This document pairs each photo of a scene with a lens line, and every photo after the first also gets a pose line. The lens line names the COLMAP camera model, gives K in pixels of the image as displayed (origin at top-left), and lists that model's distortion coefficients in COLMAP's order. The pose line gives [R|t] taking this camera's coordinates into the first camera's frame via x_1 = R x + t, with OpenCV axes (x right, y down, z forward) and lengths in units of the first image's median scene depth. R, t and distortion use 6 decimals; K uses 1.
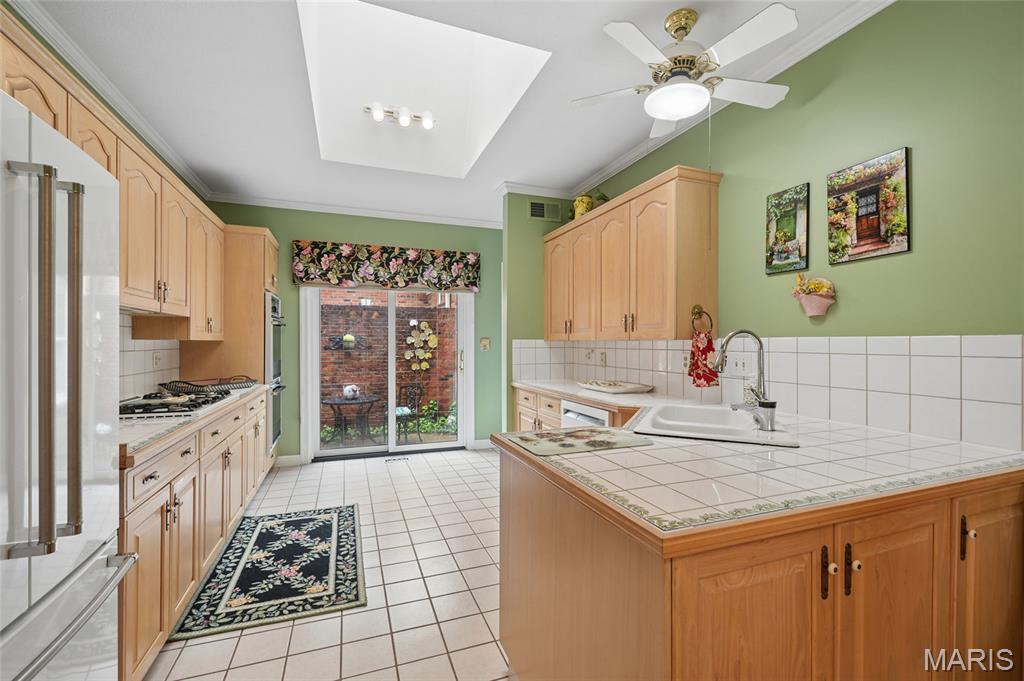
lens RADIAL K [[430.8, 0, 512.0], [0, 430.8, 340.5], [0, 0, 1]] dist [-0.000304, -0.000074]
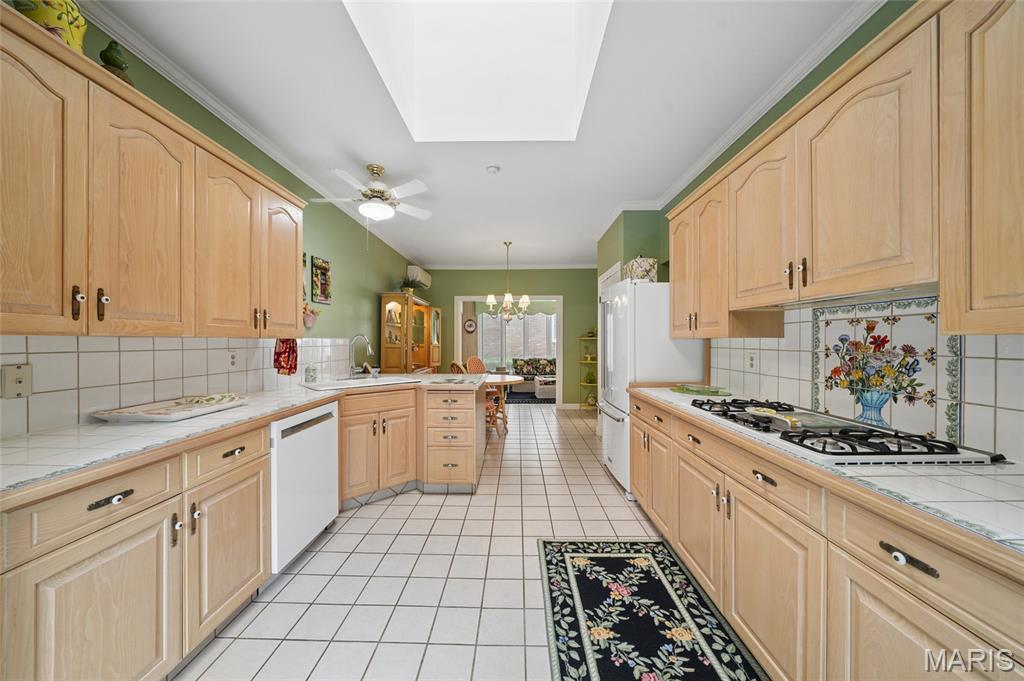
lens RADIAL K [[355.4, 0, 512.0], [0, 355.4, 340.5], [0, 0, 1]] dist [0.000027, 0.000002]
pose [[-0.928047, 0.000391, 0.372463, -0.601565], [-0.001769, 0.999984, -0.005456, 0.008523], [-0.372459, -0.005722, -0.928031, 1.830350]]
